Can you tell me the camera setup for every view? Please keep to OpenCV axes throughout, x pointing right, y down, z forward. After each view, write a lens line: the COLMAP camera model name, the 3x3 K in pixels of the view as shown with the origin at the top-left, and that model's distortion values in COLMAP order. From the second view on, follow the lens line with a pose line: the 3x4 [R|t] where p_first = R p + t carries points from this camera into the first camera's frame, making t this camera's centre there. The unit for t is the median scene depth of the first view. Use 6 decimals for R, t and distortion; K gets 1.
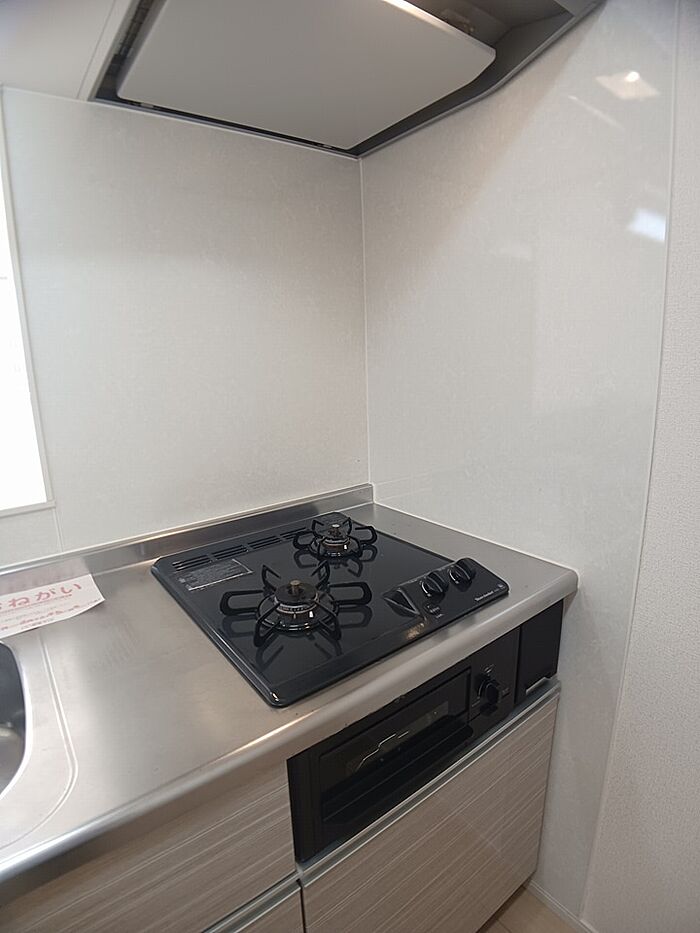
lens RADIAL K [[496.7, 0, 350.0], [0, 496.7, 466.5], [0, 0, 1]] dist [-0.103455, -0.000945]
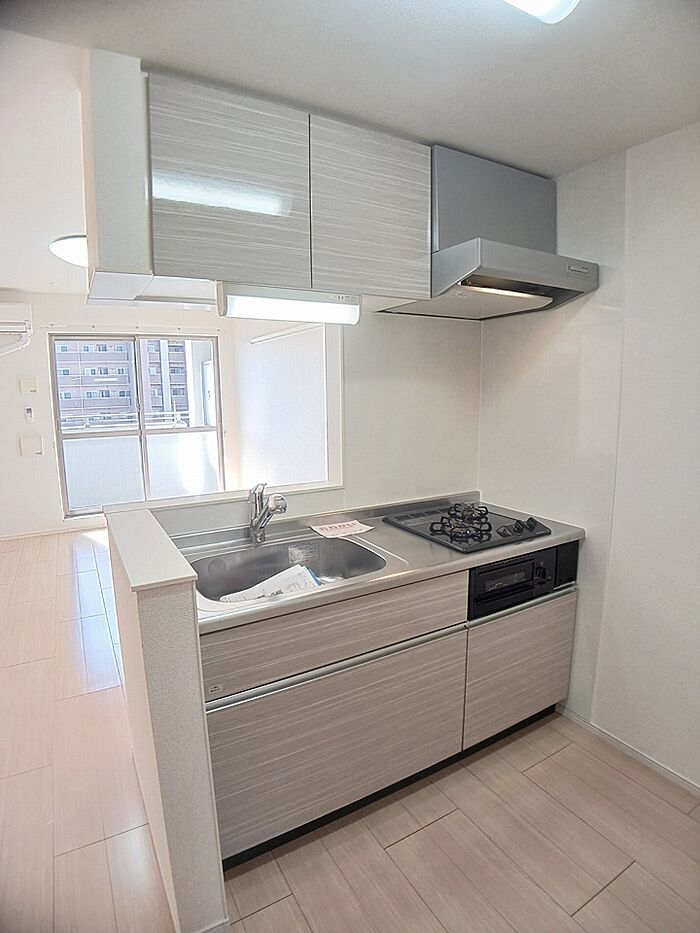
lens RADIAL K [[496.7, 0, 350.0], [0, 496.7, 466.5], [0, 0, 1]] dist [-0.103455, -0.000945]
pose [[0.990819, 0.038473, -0.129608, -0.318749], [-0.047088, 0.996833, -0.064076, 0.140229], [0.126732, 0.069591, 0.989493, -1.373933]]
